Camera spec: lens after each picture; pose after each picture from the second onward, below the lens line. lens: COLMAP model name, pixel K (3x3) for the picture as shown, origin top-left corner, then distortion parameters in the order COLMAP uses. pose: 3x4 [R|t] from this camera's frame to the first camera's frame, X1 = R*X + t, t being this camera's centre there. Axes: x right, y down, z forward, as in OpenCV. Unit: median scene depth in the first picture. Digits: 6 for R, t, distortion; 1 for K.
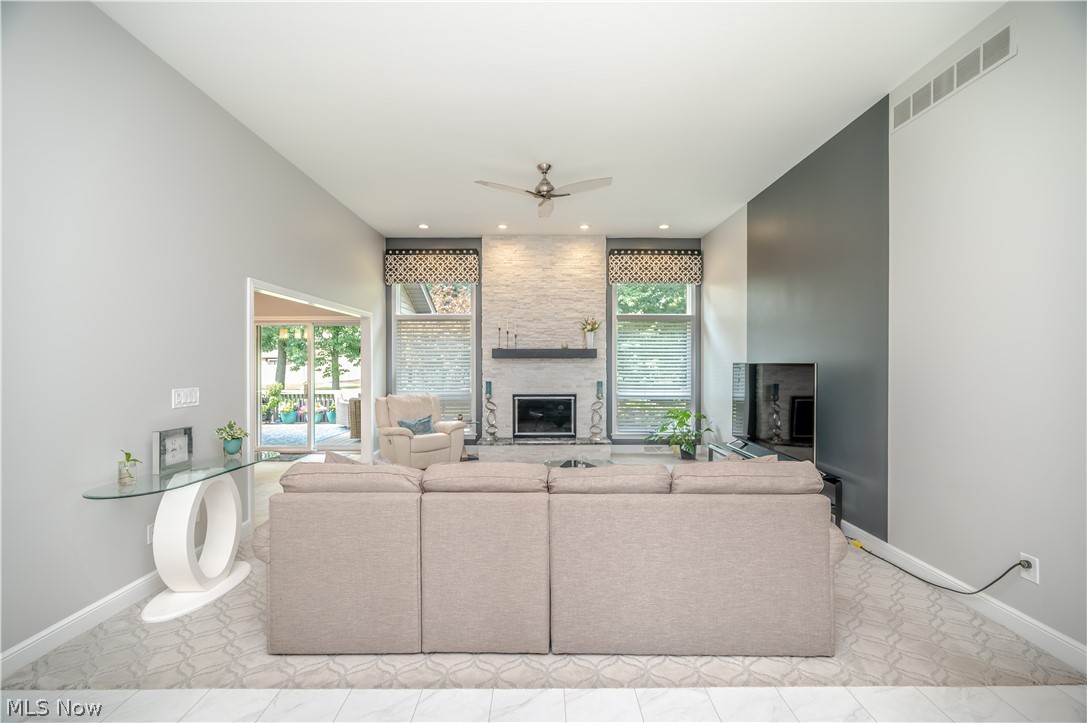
lens RADIAL K [[427.9, 0, 543.5], [0, 427.9, 361.5], [0, 0, 1]] dist [-0.000971, -0.000108]
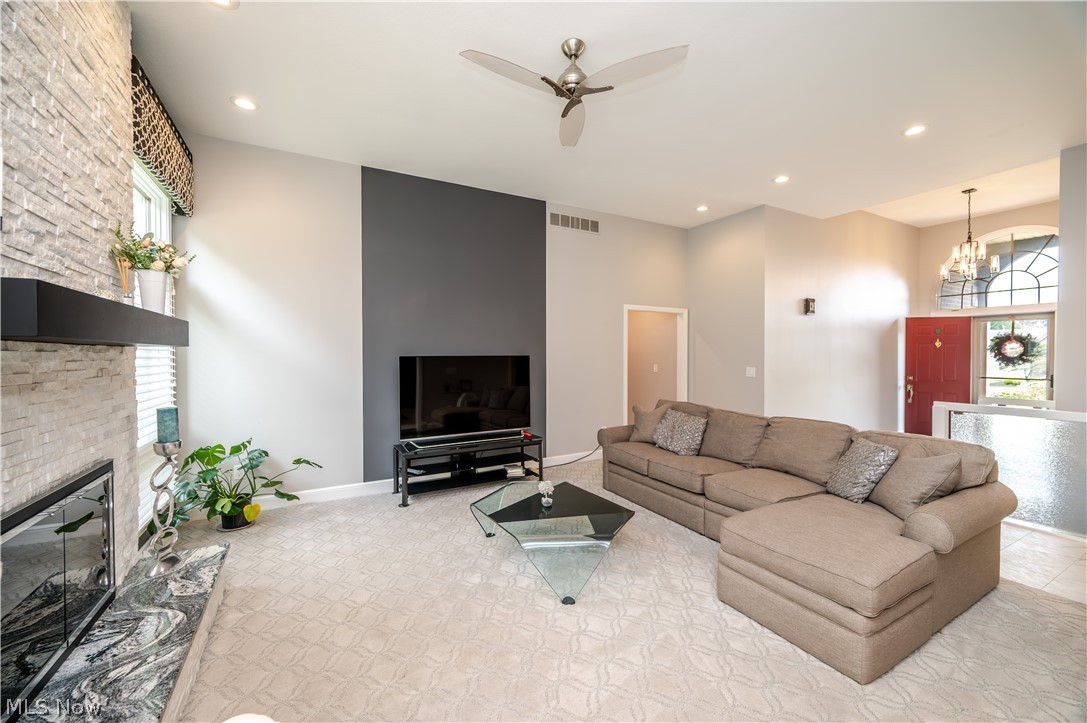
lens RADIAL K [[427.9, 0, 543.5], [0, 427.9, 361.5], [0, 0, 1]] dist [-0.000971, -0.000108]
pose [[-0.476899, -0.015920, 0.878814, -0.791733], [0.002160, 0.999812, 0.019283, -0.002395], [-0.878955, 0.011094, -0.476775, 1.970093]]
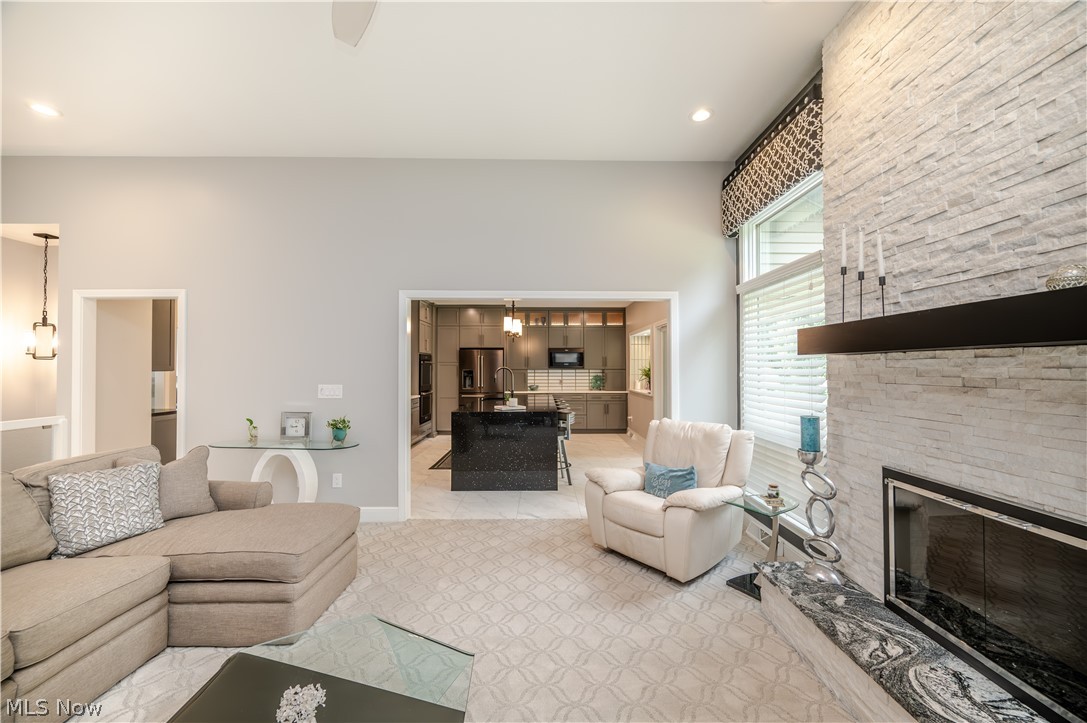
lens RADIAL K [[438.0, 0, 552.5], [0, 438.0, 361.0], [0, 0, 1]] dist [-0.000171, 0.000093]
pose [[0.017529, -0.015430, -0.999727, 0.560321], [-0.000881, 0.999880, -0.015448, 0.008102], [0.999846, 0.001151, 0.017513, 1.696313]]
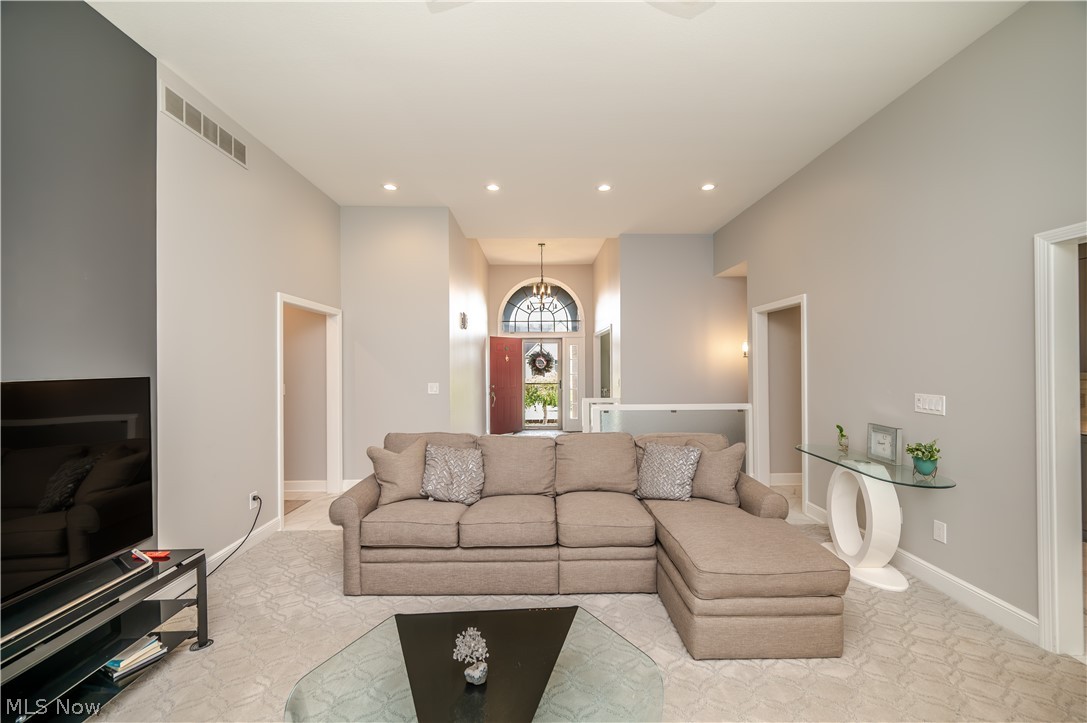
lens RADIAL K [[436.2, 0, 541.3], [0, 436.2, 365.7], [0, 0, 1]] dist [-0.005103, -0.000241]
pose [[-0.999931, 0.006945, -0.009516, 0.056442], [0.006892, 0.999961, 0.005544, -0.014206], [0.009554, 0.005478, -0.999939, 1.991932]]
